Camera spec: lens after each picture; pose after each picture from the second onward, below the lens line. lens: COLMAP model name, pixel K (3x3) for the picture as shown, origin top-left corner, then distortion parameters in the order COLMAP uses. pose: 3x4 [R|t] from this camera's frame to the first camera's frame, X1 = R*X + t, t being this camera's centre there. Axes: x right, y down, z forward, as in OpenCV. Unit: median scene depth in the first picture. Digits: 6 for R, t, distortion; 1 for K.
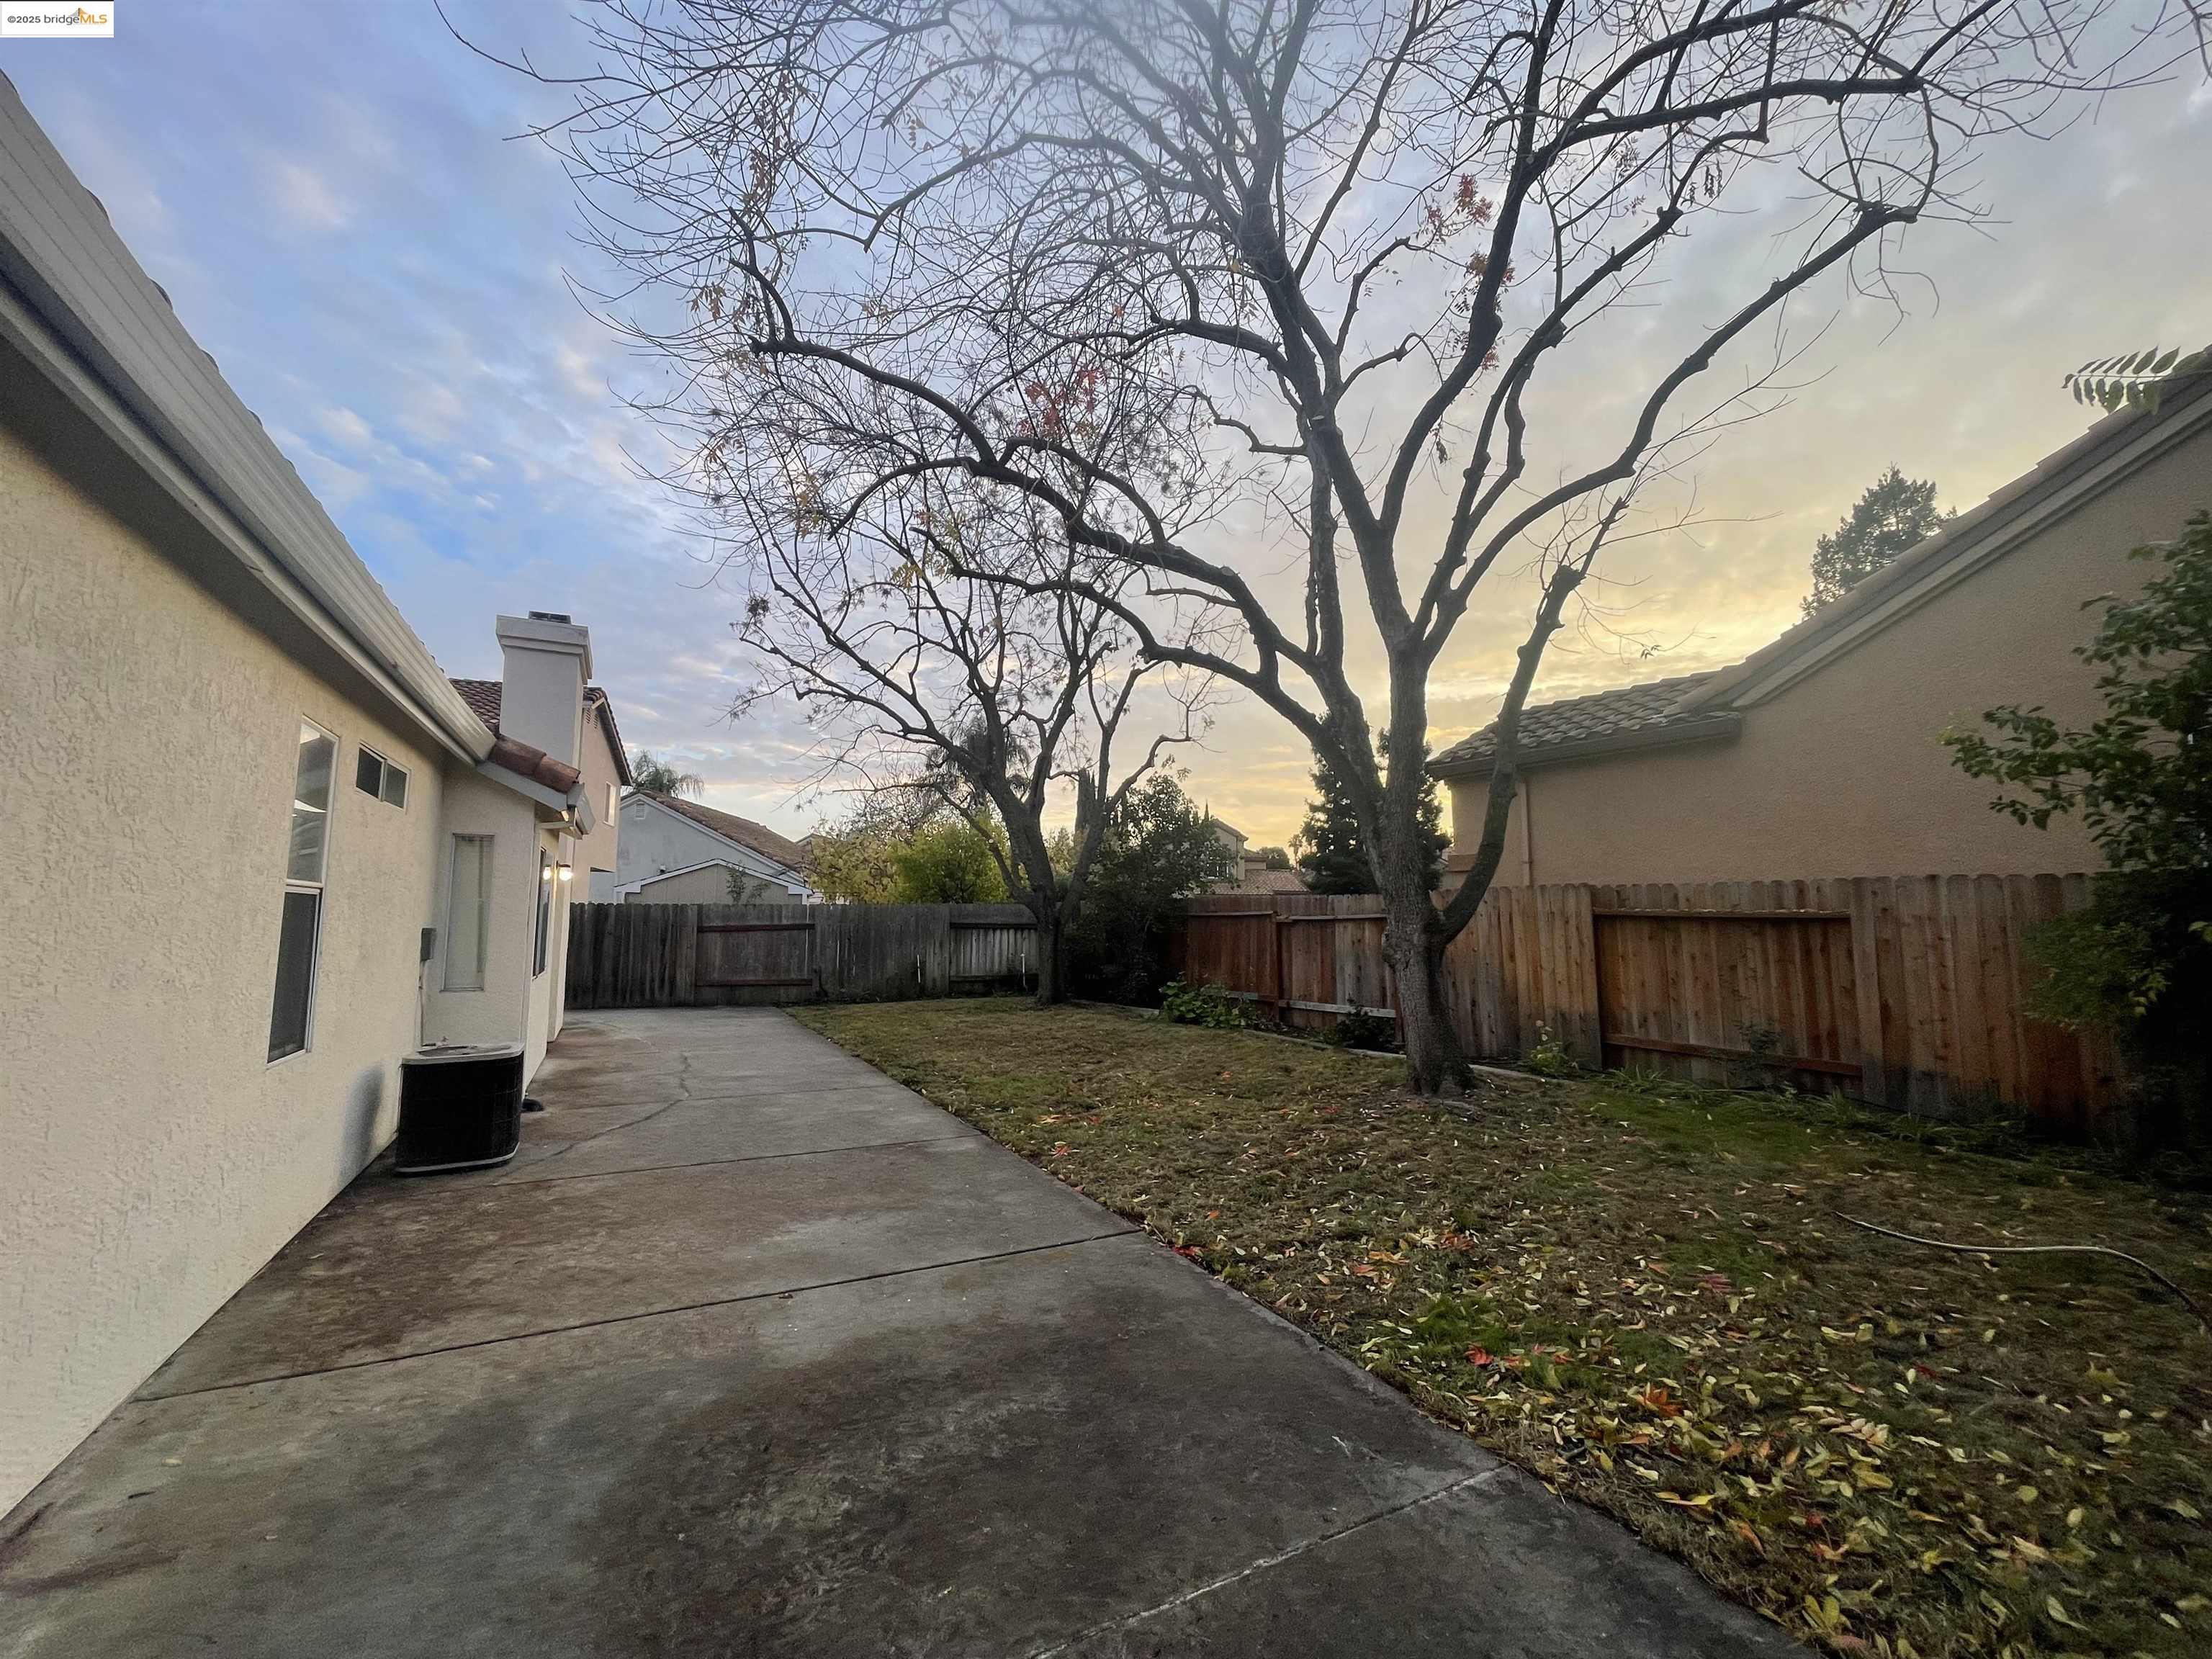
lens RADIAL K [[884.7, 0, 1093.3], [0, 884.7, 824.2], [0, 0, 1]] dist [-0.005176, 0.001529]
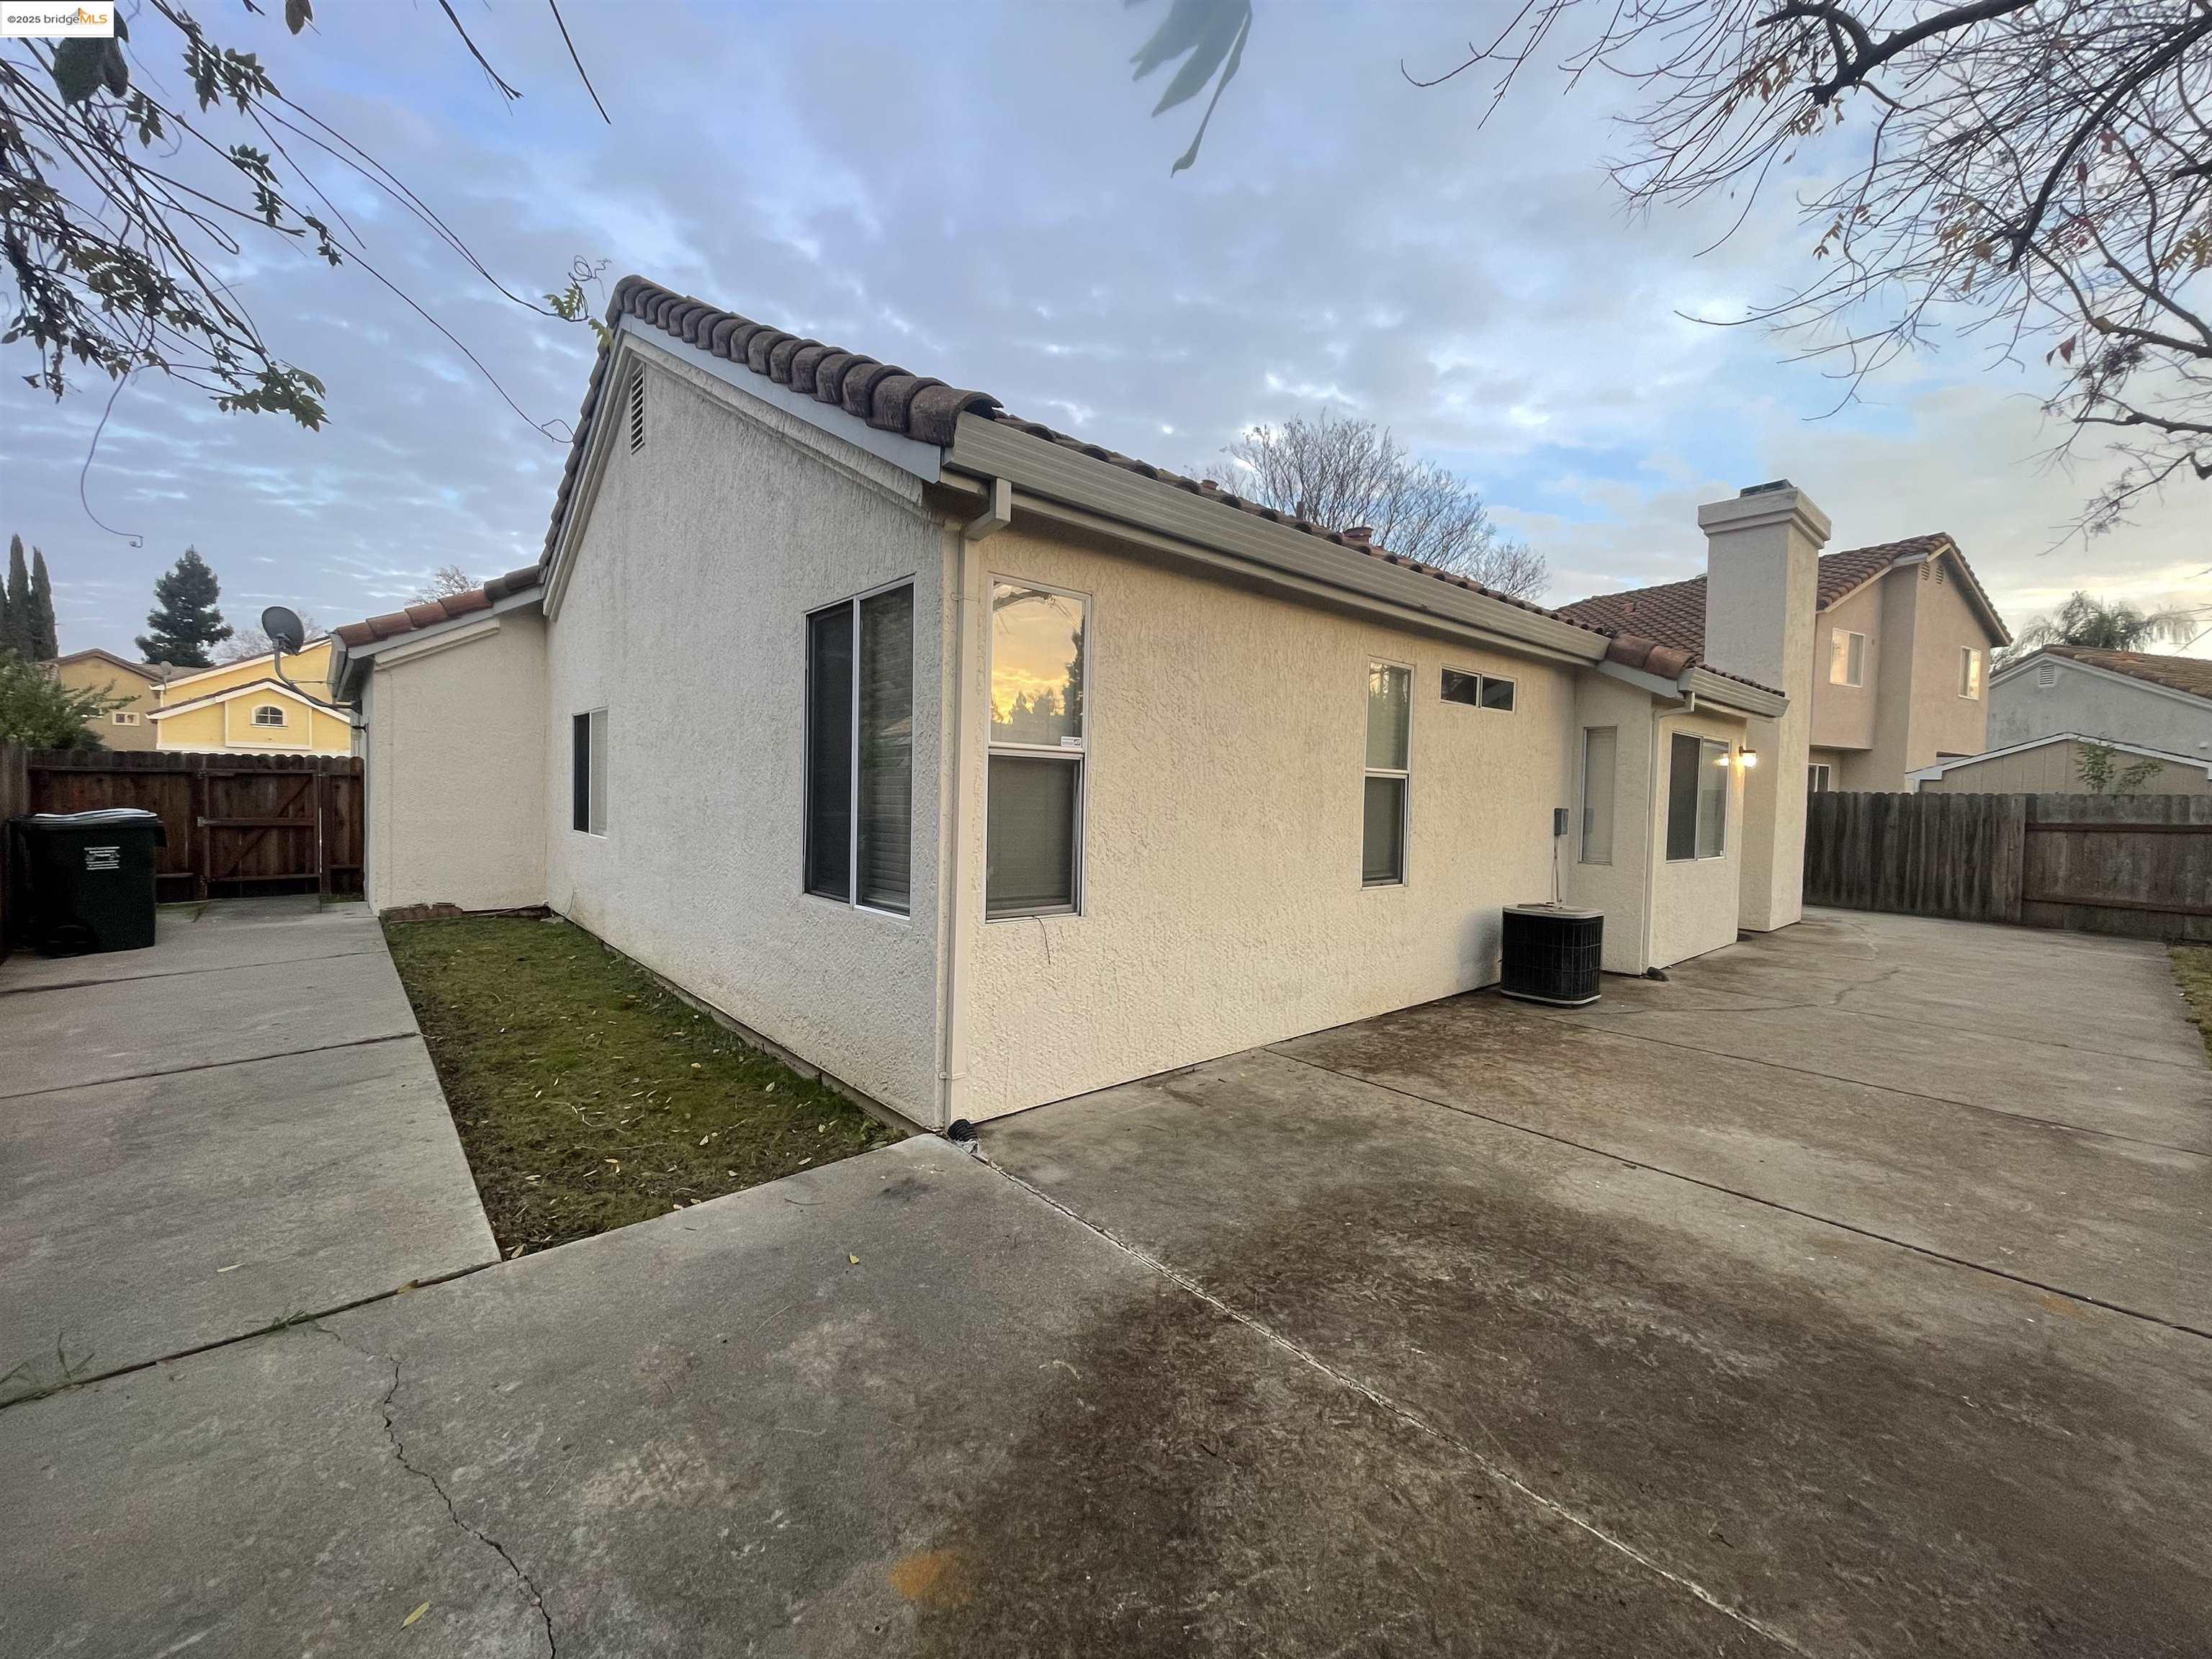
lens RADIAL K [[884.7, 0, 1101.7], [0, 884.7, 824.2], [0, 0, 1]] dist [-0.005176, 0.001529]
pose [[0.240098, 0.035700, -0.970092, 0.366658], [0.081564, 0.995048, 0.056806, 0.028925], [0.967316, -0.092764, 0.235997, 0.162423]]
